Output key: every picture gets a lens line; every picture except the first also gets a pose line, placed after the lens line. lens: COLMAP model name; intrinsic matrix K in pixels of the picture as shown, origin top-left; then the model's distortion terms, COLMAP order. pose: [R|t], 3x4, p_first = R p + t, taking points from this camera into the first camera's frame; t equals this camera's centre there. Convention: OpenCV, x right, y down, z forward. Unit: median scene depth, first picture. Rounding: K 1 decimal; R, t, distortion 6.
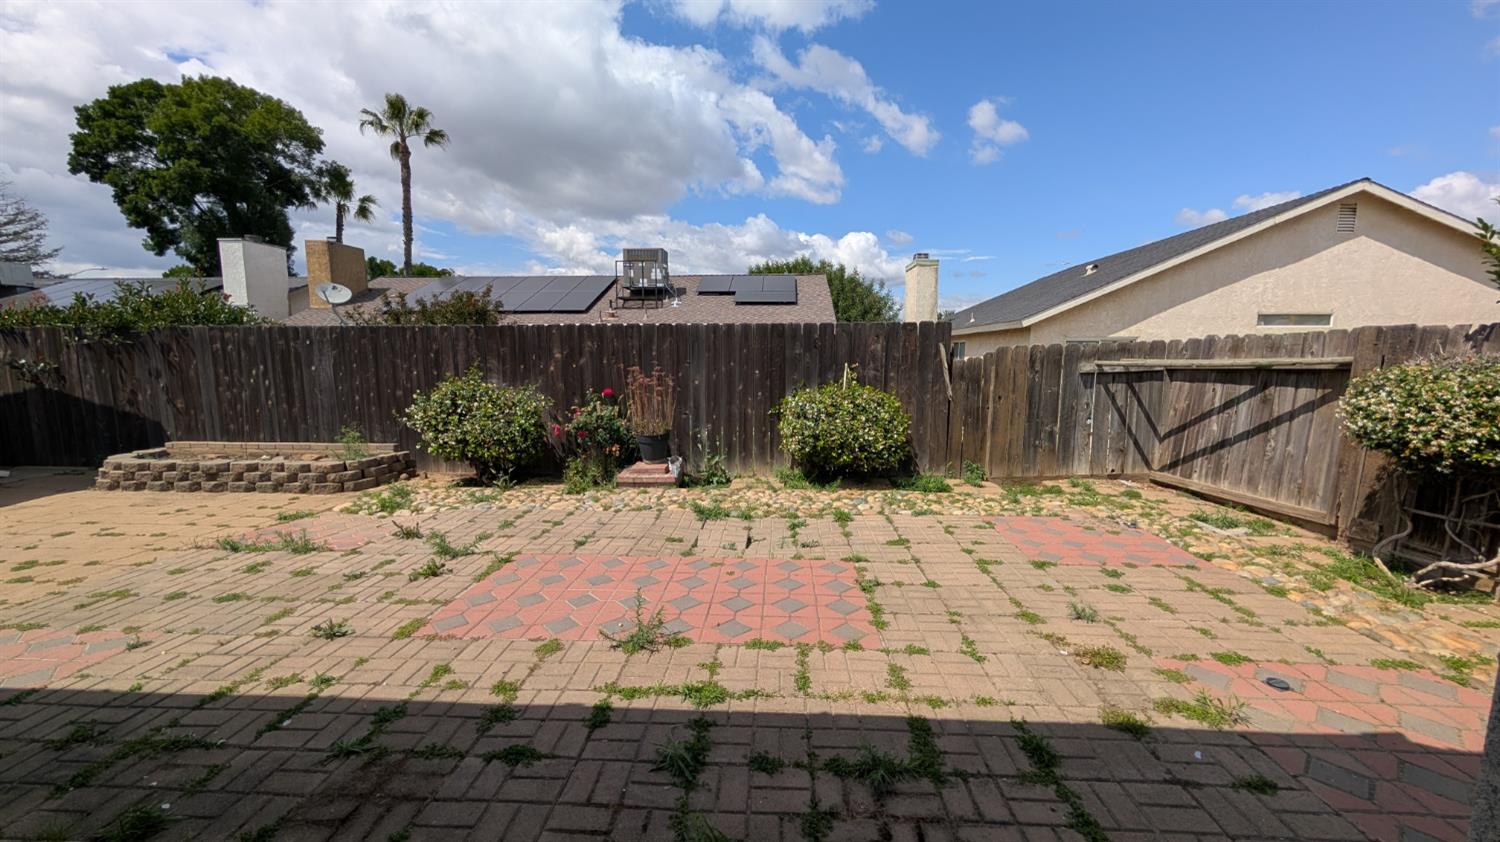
lens RADIAL K [[565.4, 0, 753.8], [0, 565.4, 423.6], [0, 0, 1]] dist [0.000252, 0.000055]
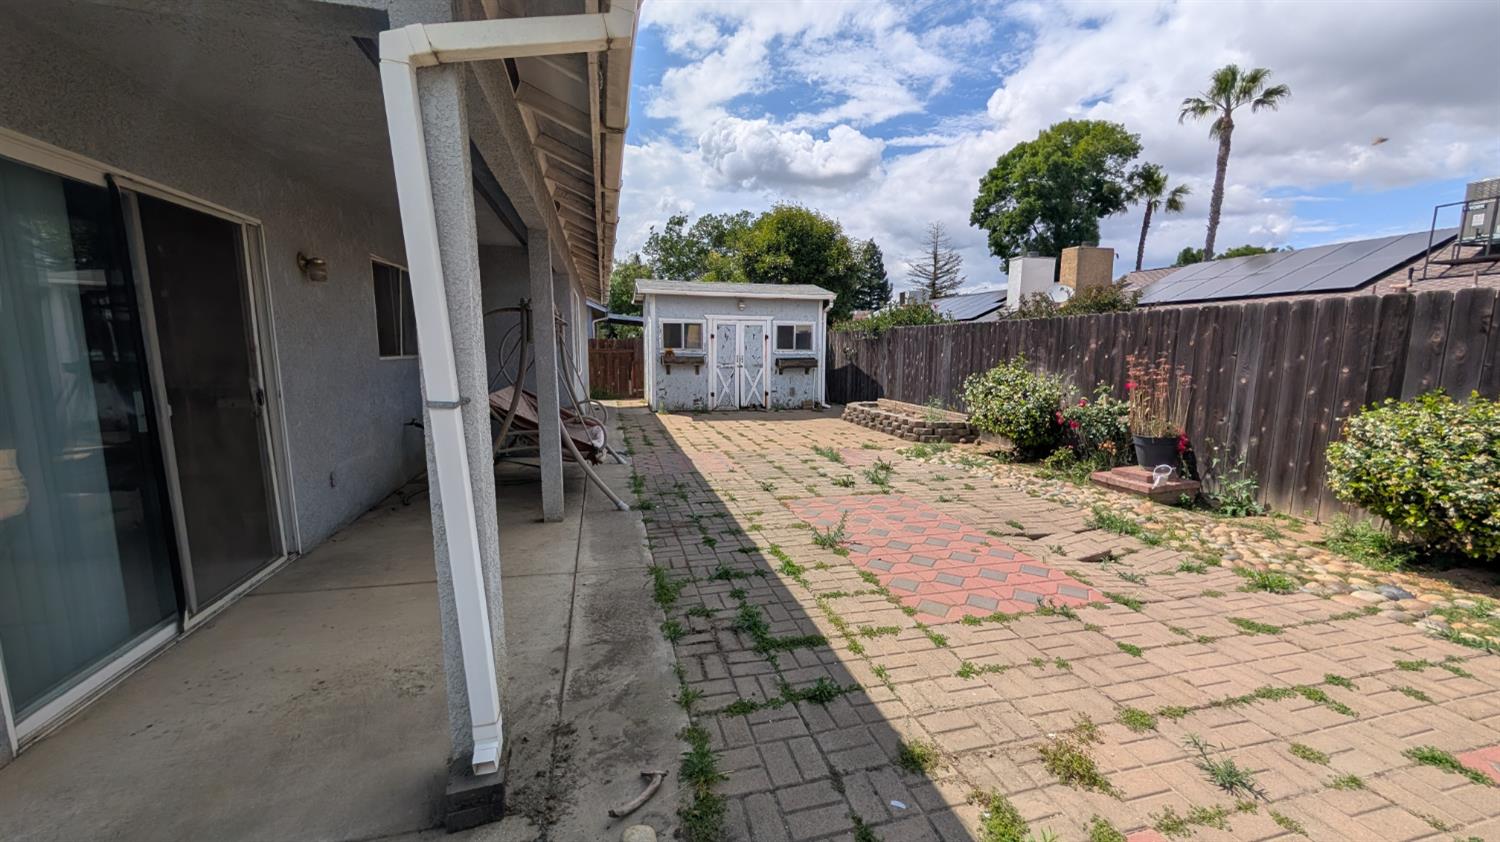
lens RADIAL K [[565.4, 0, 753.8], [0, 565.4, 423.6], [0, 0, 1]] dist [0.000252, 0.000055]
pose [[0.304620, 0.129683, -0.943604, 0.426074], [-0.120550, 0.987970, 0.096863, -0.010571], [0.944815, 0.084245, 0.316588, 0.140806]]
